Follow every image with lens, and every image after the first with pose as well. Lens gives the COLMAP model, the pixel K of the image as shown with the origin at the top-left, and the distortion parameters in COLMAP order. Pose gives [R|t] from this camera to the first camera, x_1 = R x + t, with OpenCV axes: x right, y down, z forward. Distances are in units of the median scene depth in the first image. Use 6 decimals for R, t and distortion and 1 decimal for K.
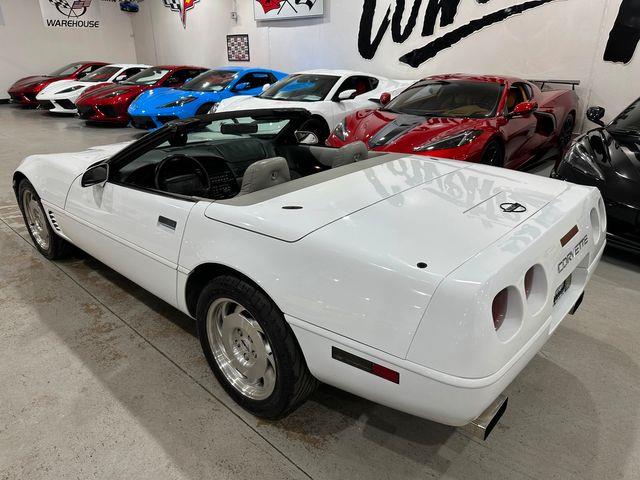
lens RADIAL K [[458.5, 0, 322.8], [0, 458.5, 239.5], [0, 0, 1]] dist [-0.006170, -0.005551]
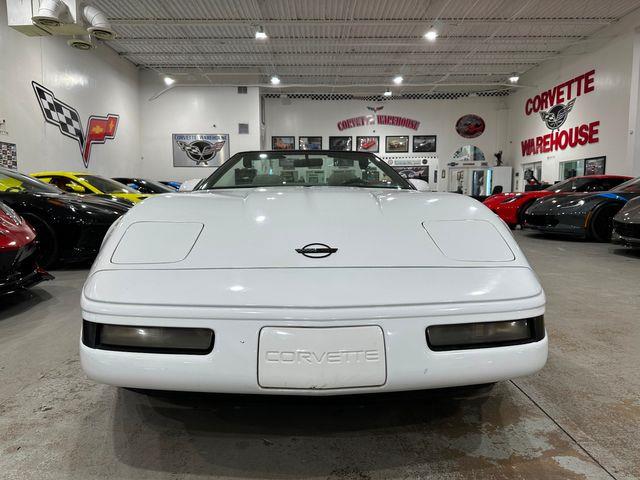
lens RADIAL K [[452.5, 0, 317.5], [0, 452.5, 239.9], [0, 0, 1]] dist [0.037215, -0.051878]
pose [[-0.688612, -0.066514, 0.722073, -0.410792], [0.277197, 0.896008, 0.346888, -0.176634], [-0.670057, 0.439028, -0.598564, 0.672500]]
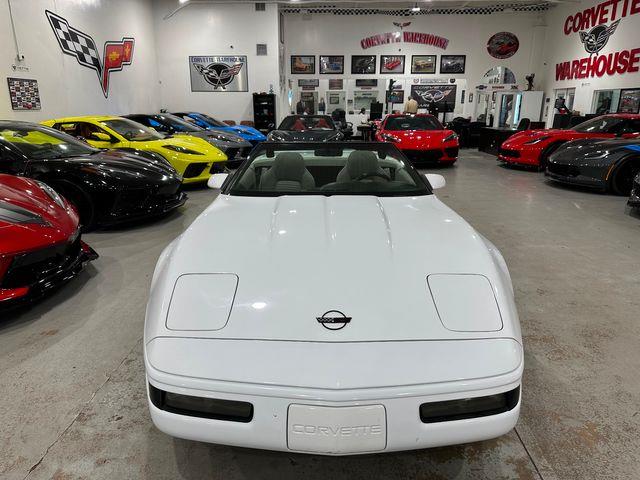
lens RADIAL K [[454.3, 0, 317.0], [0, 454.3, 242.1], [0, 0, 1]] dist [0.003981, -0.009754]
pose [[-0.655383, -0.216243, 0.723680, -0.423926], [0.285152, 0.816392, 0.502187, -0.255130], [-0.699401, 0.535484, -0.473387, 0.653543]]
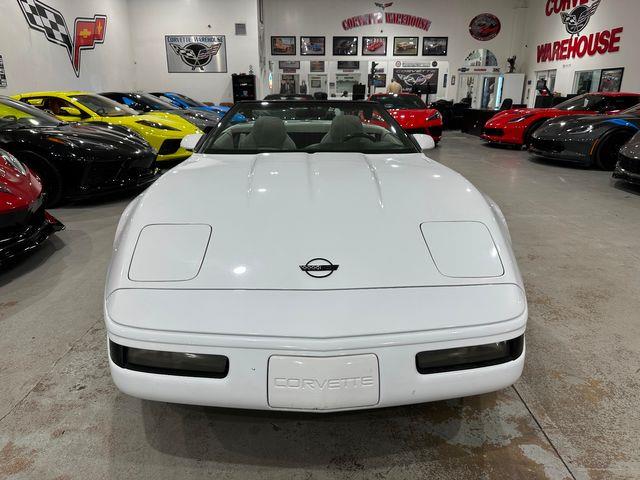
lens RADIAL K [[455.8, 0, 318.7], [0, 455.8, 240.4], [0, 0, 1]] dist [0.004856, -0.012207]
pose [[-0.686822, -0.222203, 0.692027, -0.412062], [0.273368, 0.803239, 0.529224, -0.224673], [-0.673458, 0.552661, -0.490939, 0.654698]]
